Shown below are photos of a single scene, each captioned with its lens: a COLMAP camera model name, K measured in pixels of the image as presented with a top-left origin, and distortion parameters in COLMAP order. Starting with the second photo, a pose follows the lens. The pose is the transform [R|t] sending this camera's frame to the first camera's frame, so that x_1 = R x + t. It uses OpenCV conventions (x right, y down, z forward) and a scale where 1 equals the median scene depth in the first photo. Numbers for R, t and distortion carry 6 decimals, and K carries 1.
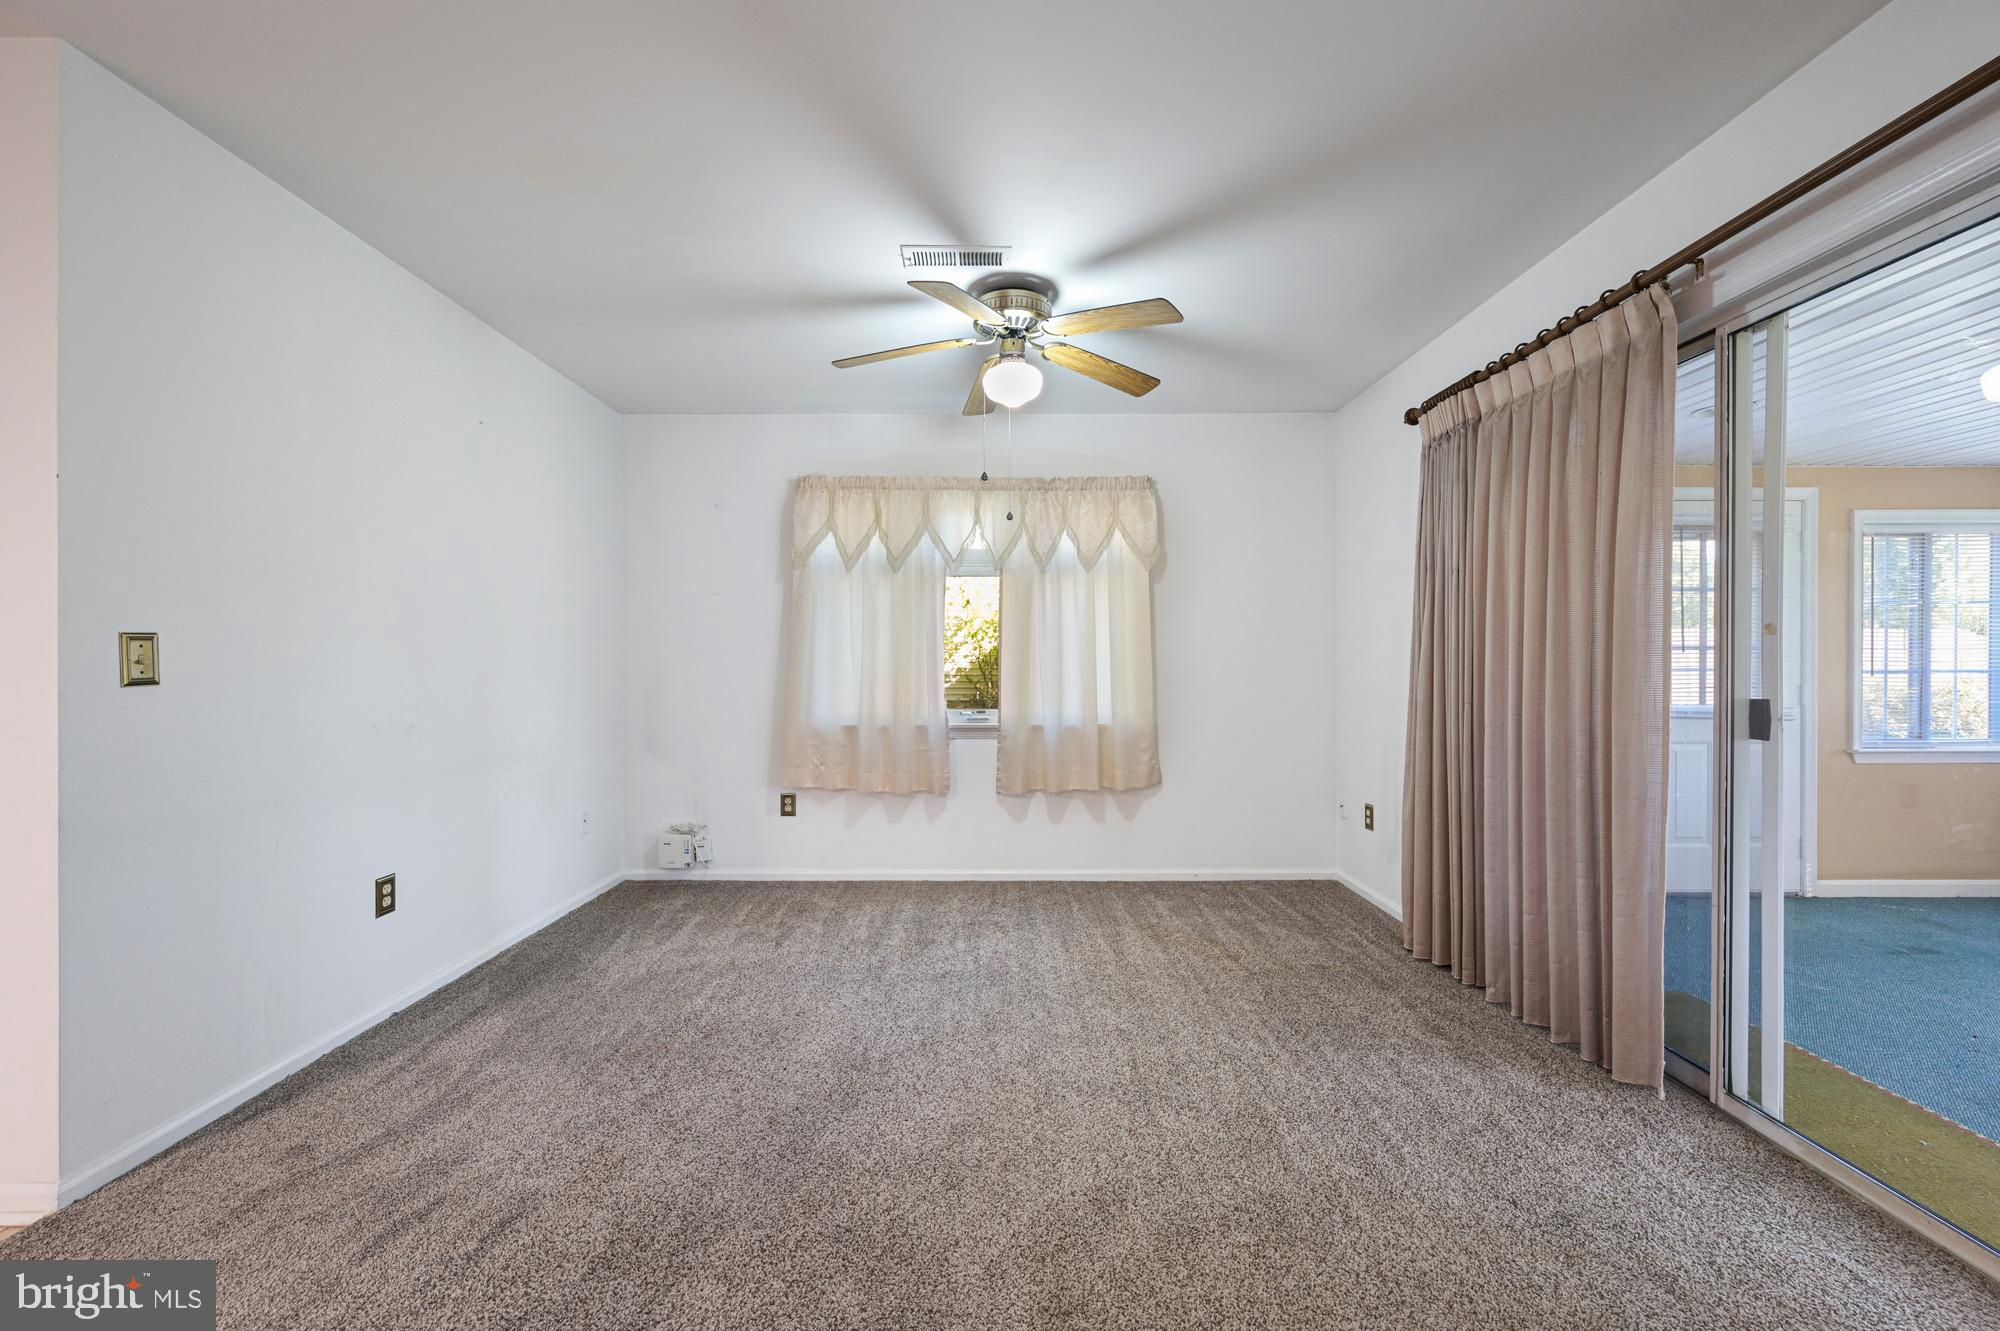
lens RADIAL K [[786.5, 0, 1000.0], [0, 786.5, 665.5], [0, 0, 1]] dist [-0.002284, -0.000067]
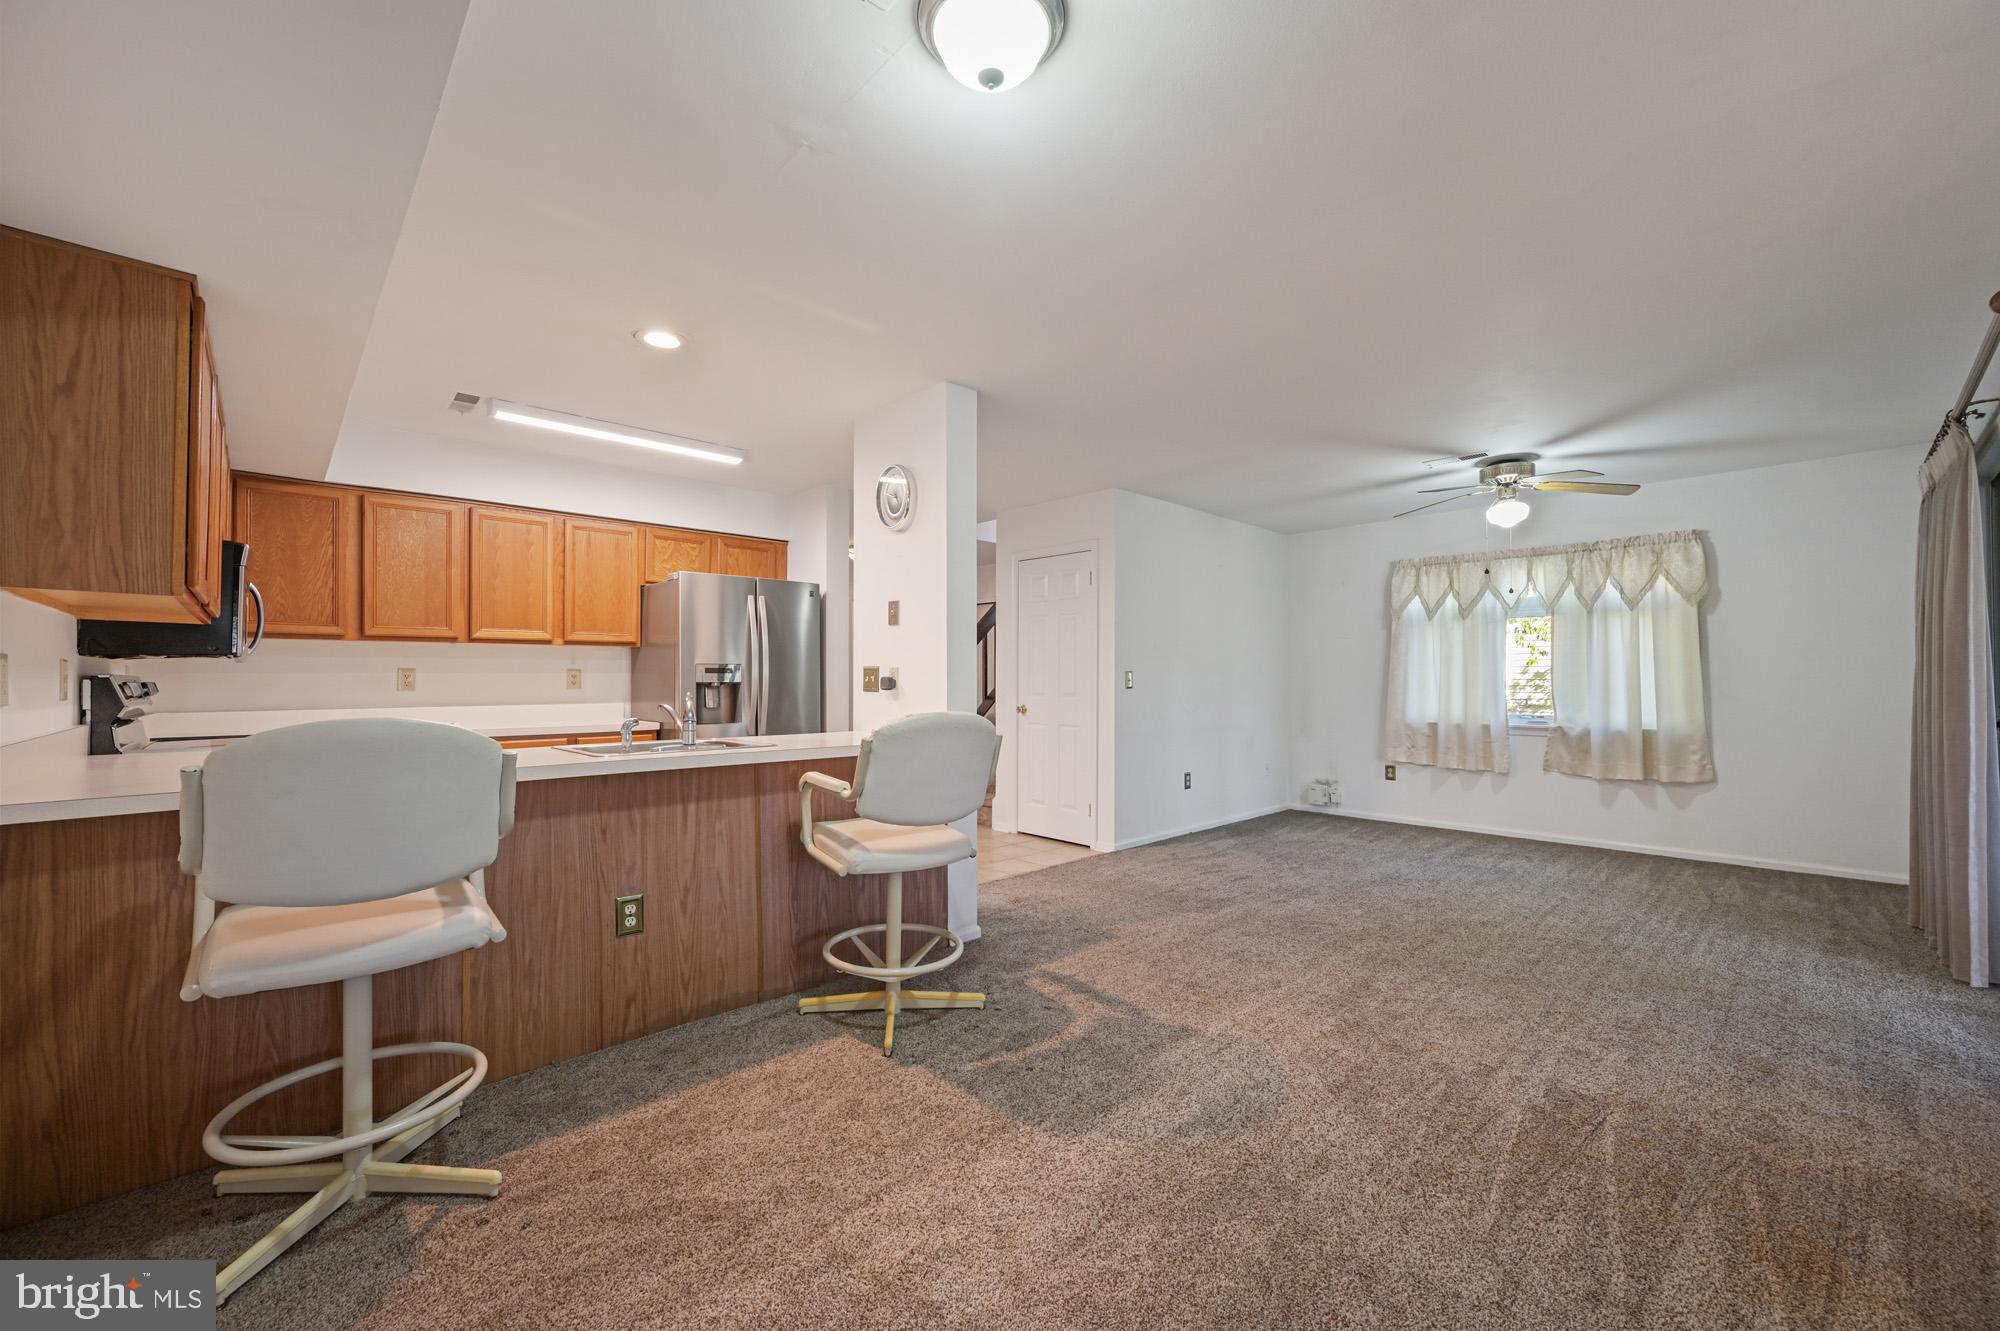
lens RADIAL K [[784.6, 0, 998.9], [0, 784.6, 671.1], [0, 0, 1]] dist [-0.000684, 0.000066]
pose [[0.687750, -0.008962, -0.725892, 0.331238], [-0.001056, 0.999910, -0.013345, -0.001002], [0.725947, 0.009945, 0.687679, -0.637248]]
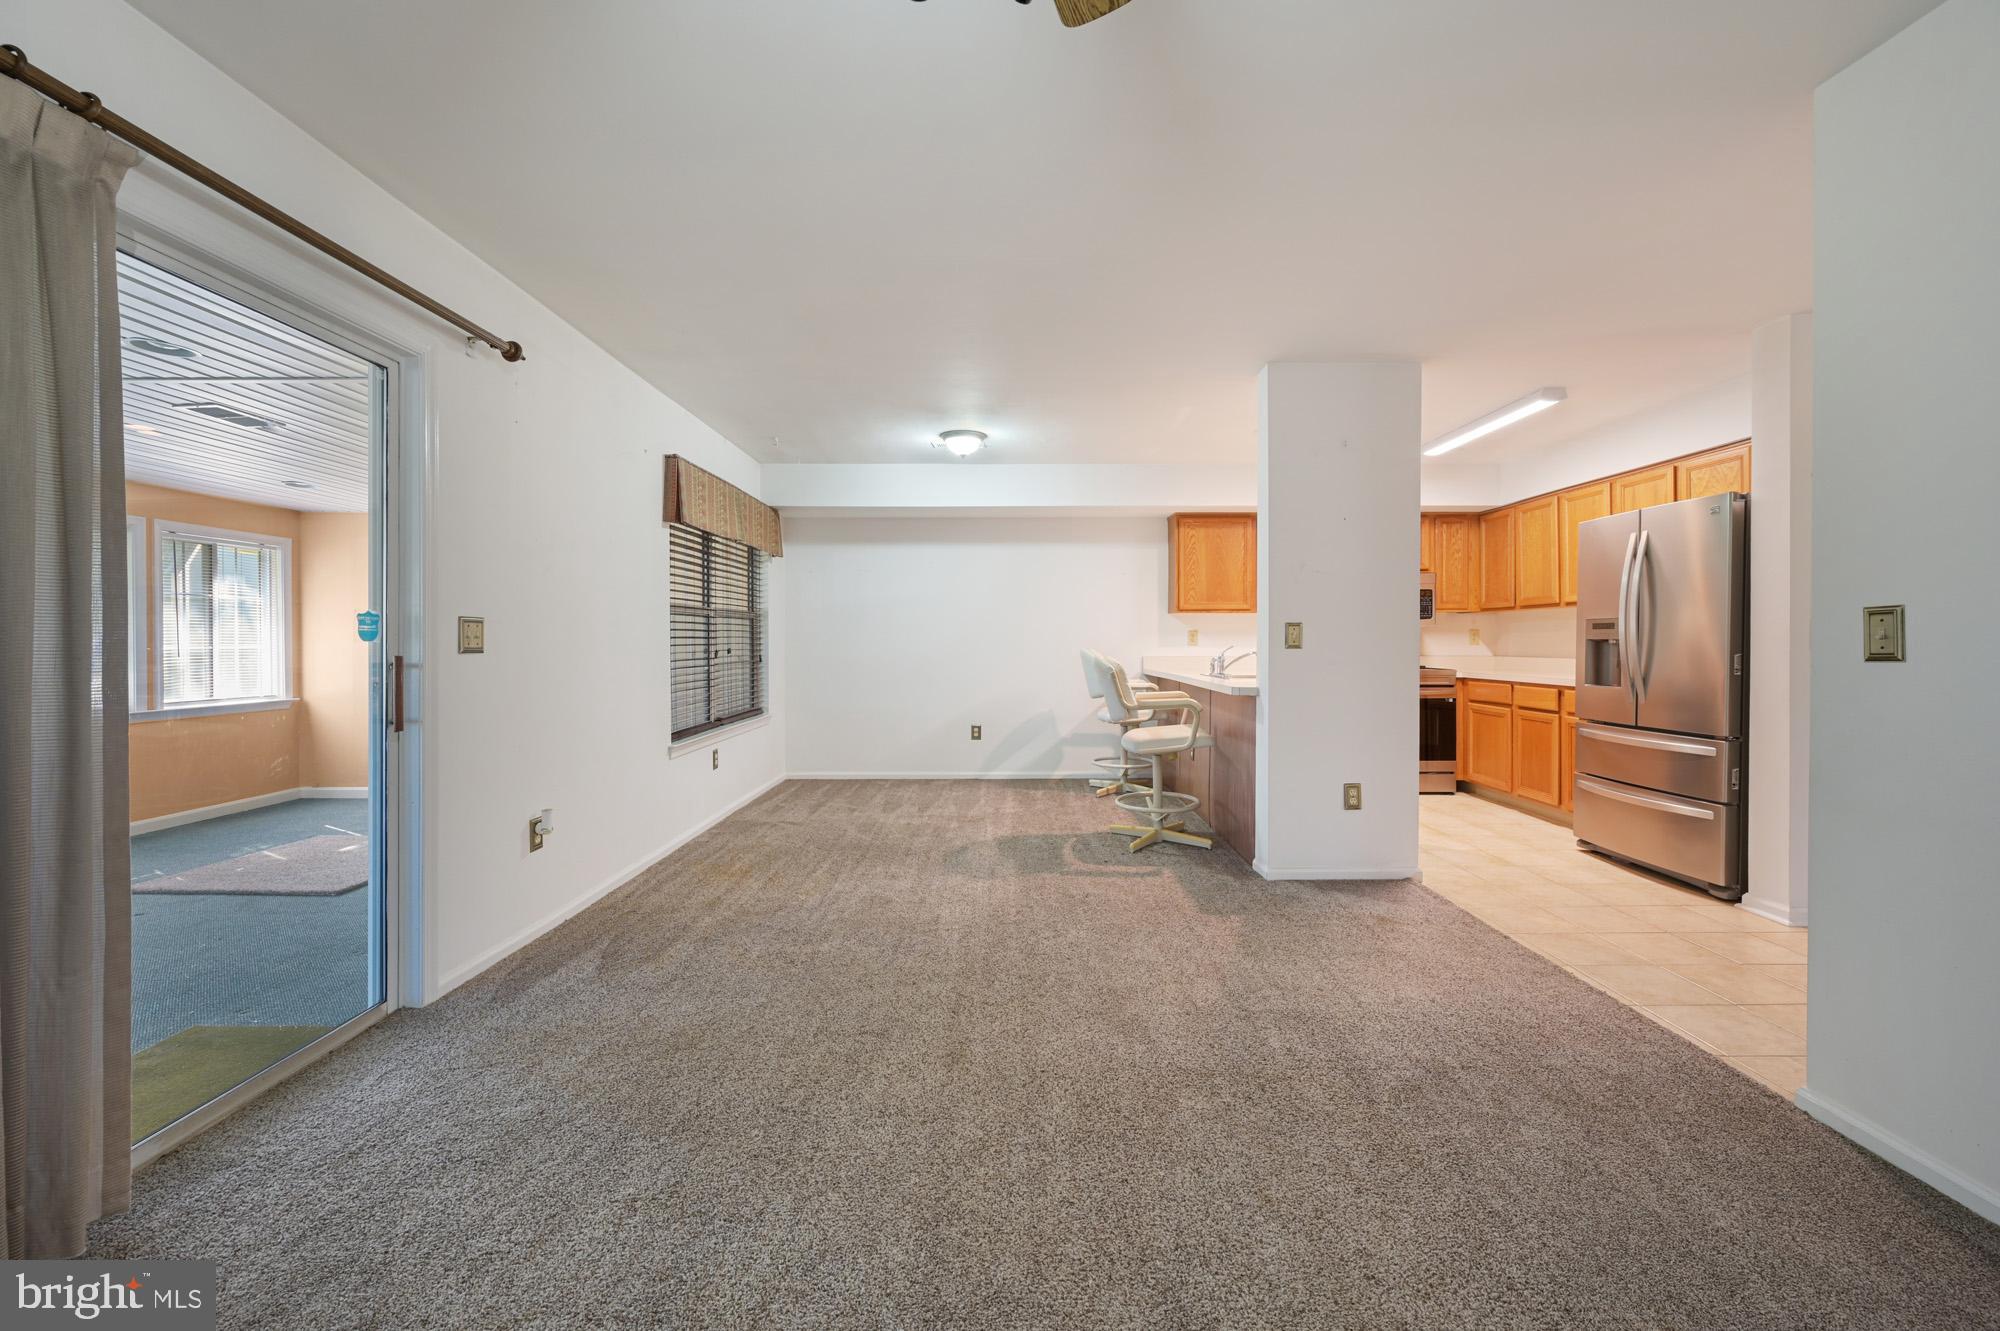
lens RADIAL K [[801.5, 0, 1005.2], [0, 801.5, 644.9], [0, 0, 1]] dist [0.001529, 0.000078]
pose [[-0.999965, 0.000328, -0.008313, -0.002818], [0.000246, 0.999951, 0.009933, -0.003586], [0.008316, 0.009930, -0.999916, 0.894493]]
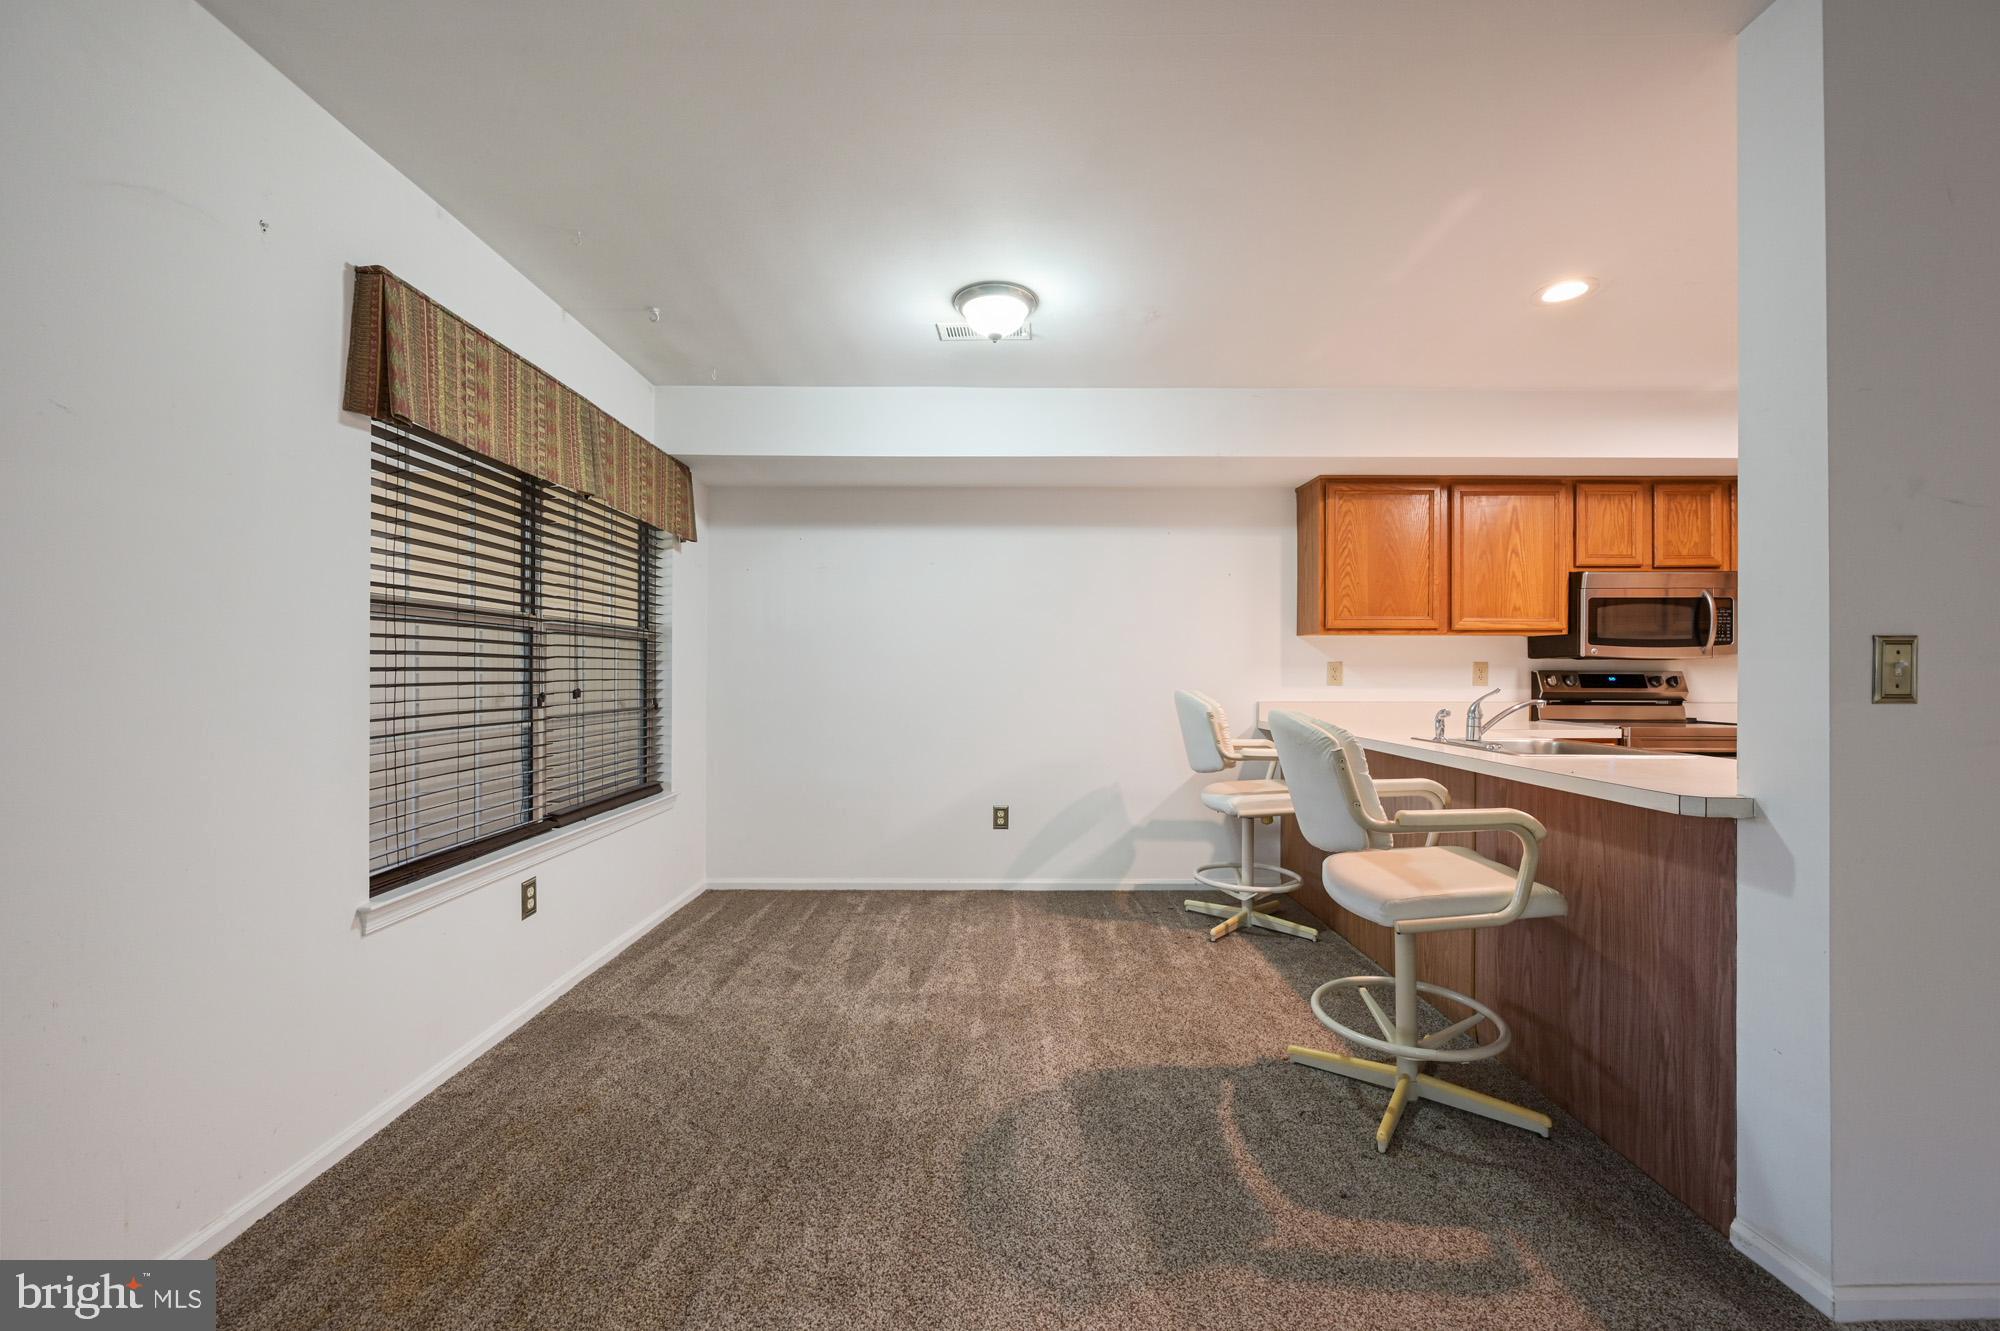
lens RADIAL K [[784.6, 0, 998.9], [0, 784.6, 671.1], [0, 0, 1]] dist [-0.000684, 0.000066]
pose [[-0.999971, -0.003752, -0.006687, 0.053288], [-0.003750, 0.999993, -0.000403, -0.002514], [0.006689, -0.000378, -0.999978, 0.298676]]
